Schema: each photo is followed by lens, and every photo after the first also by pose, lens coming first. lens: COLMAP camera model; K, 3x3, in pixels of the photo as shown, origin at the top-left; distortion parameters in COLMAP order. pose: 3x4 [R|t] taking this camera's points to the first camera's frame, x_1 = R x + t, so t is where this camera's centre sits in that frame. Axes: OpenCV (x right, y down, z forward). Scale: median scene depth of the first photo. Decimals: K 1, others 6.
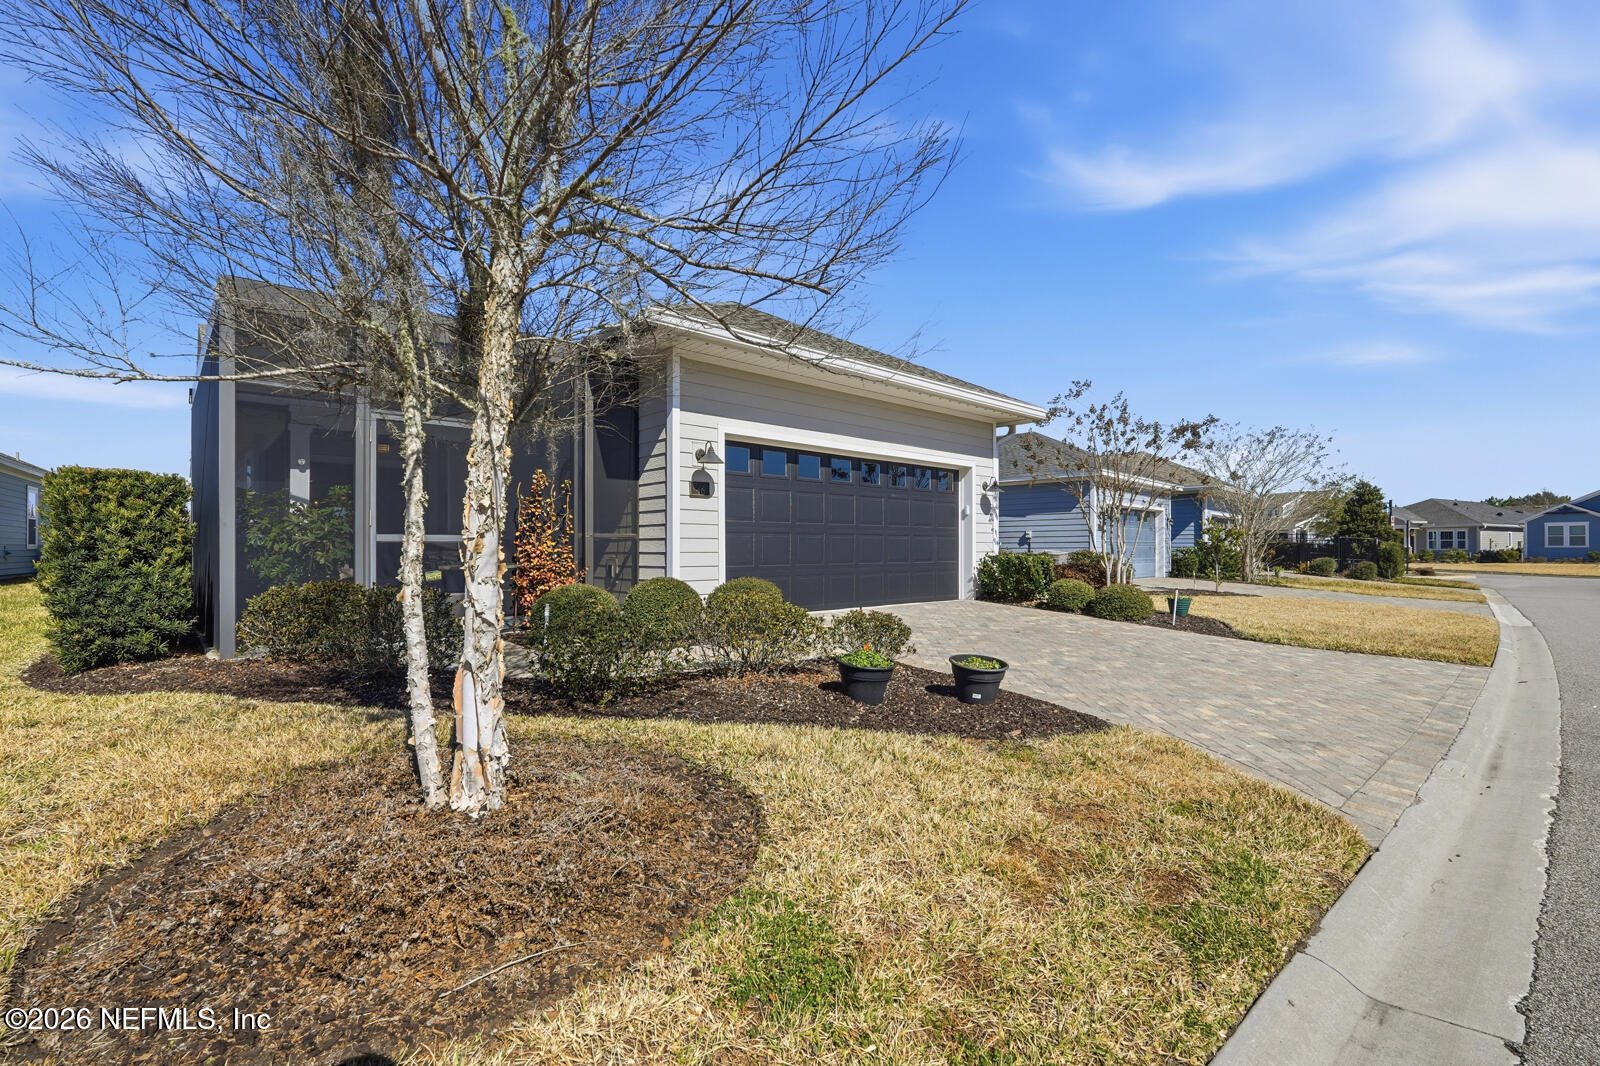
lens RADIAL K [[716.2, 0, 804.0], [0, 716.2, 533.1], [0, 0, 1]] dist [0.000089, 0.000651]
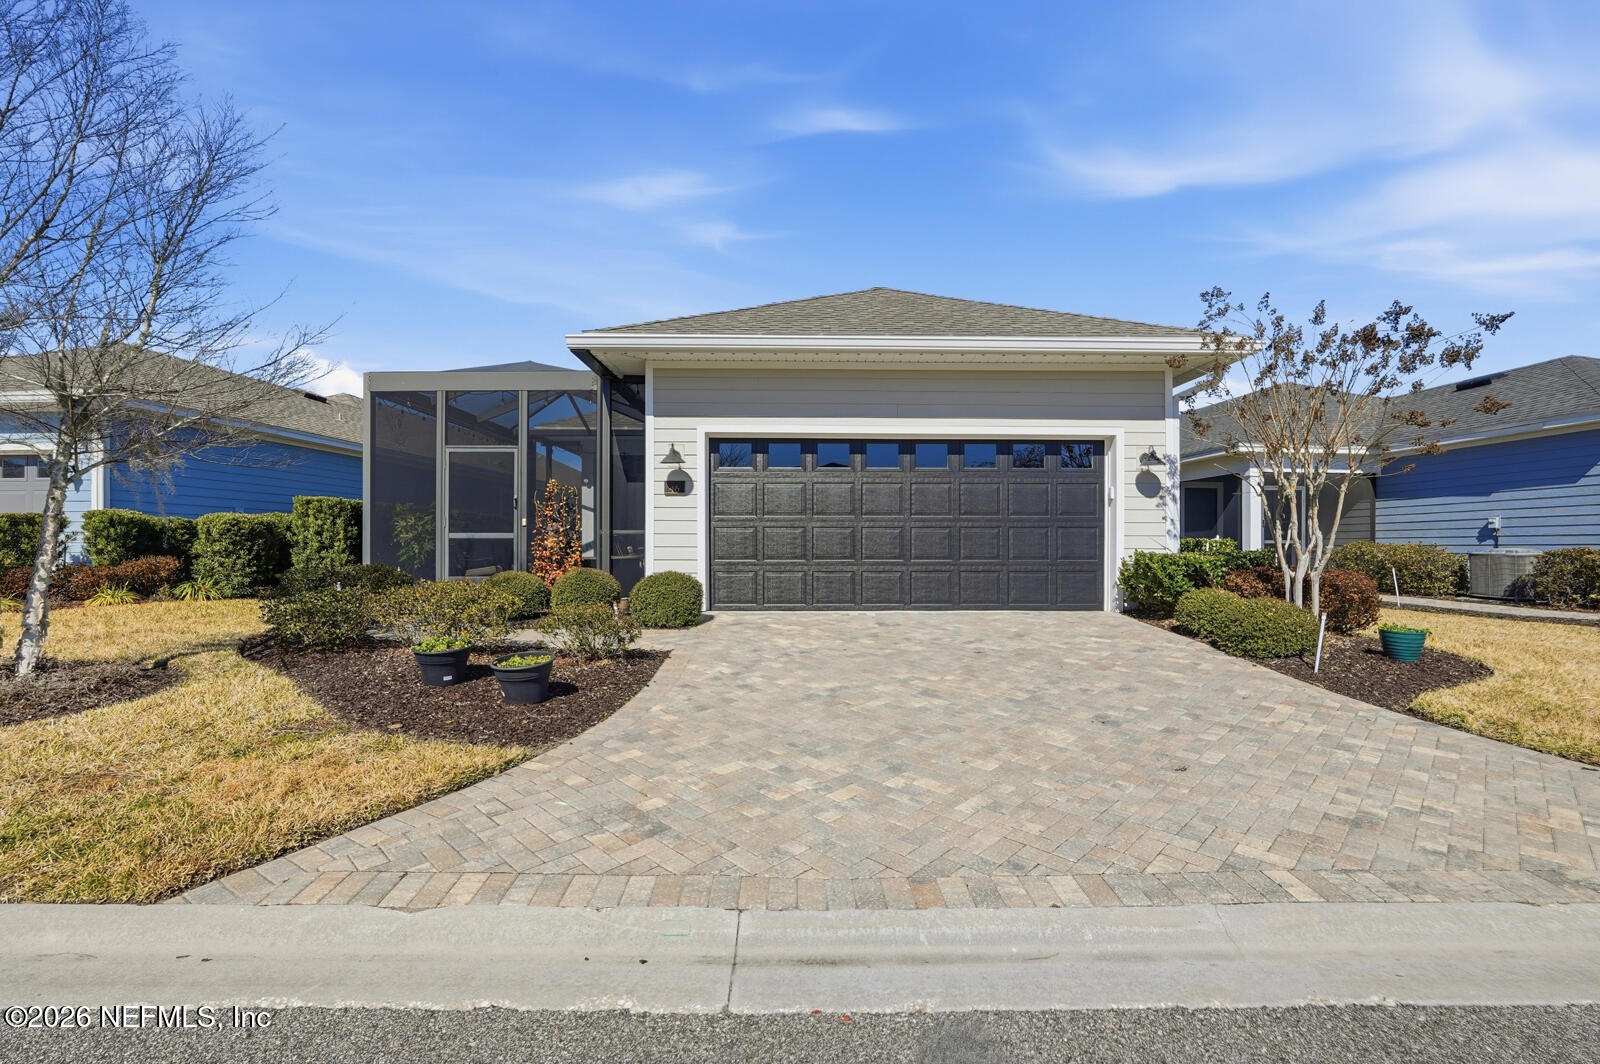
lens RADIAL K [[716.2, 0, 804.0], [0, 716.2, 532.1], [0, 0, 1]] dist [0.000089, 0.000651]
pose [[0.750437, -0.010516, -0.660858, 0.673716], [0.011993, 0.999925, -0.002293, 0.009056], [0.660833, -0.006205, 0.750507, 0.311711]]
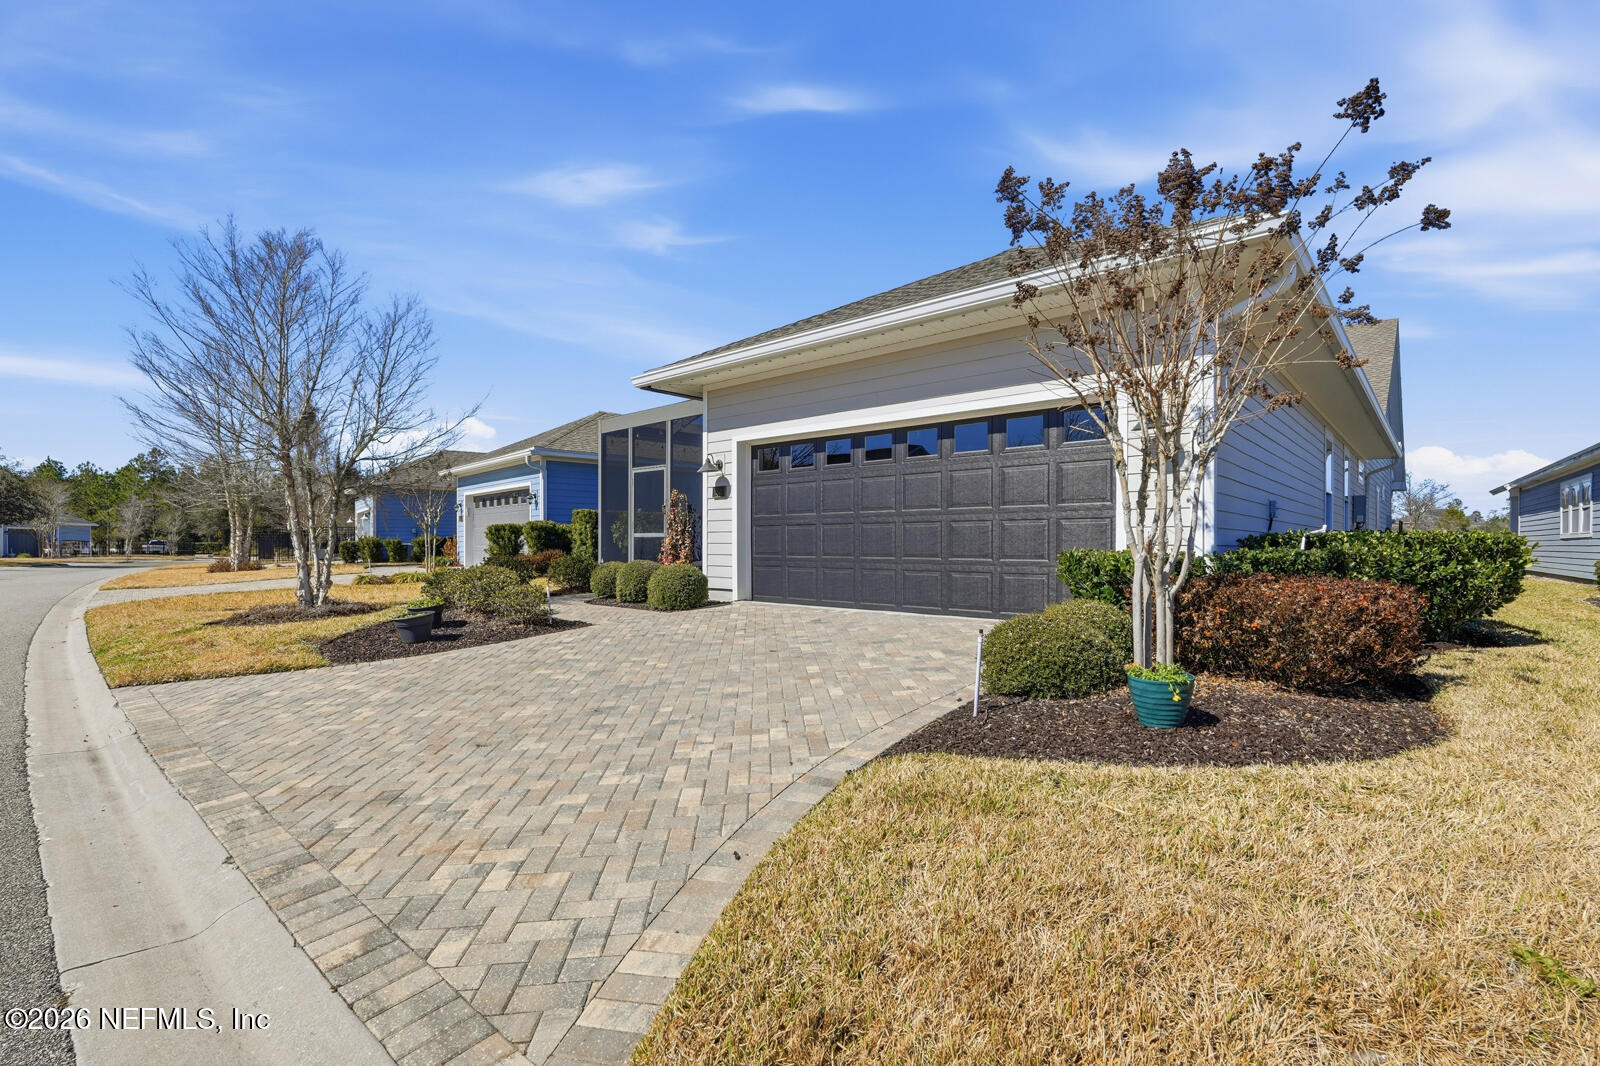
lens RADIAL K [[722.5, 0, 805.4], [0, 722.5, 538.7], [0, 0, 1]] dist [0.000633, 0.001410]
pose [[0.099037, -0.005146, -0.995070, 1.069439], [0.019724, 0.999800, -0.003208, 0.024079], [0.994888, -0.019309, 0.099119, 0.980380]]
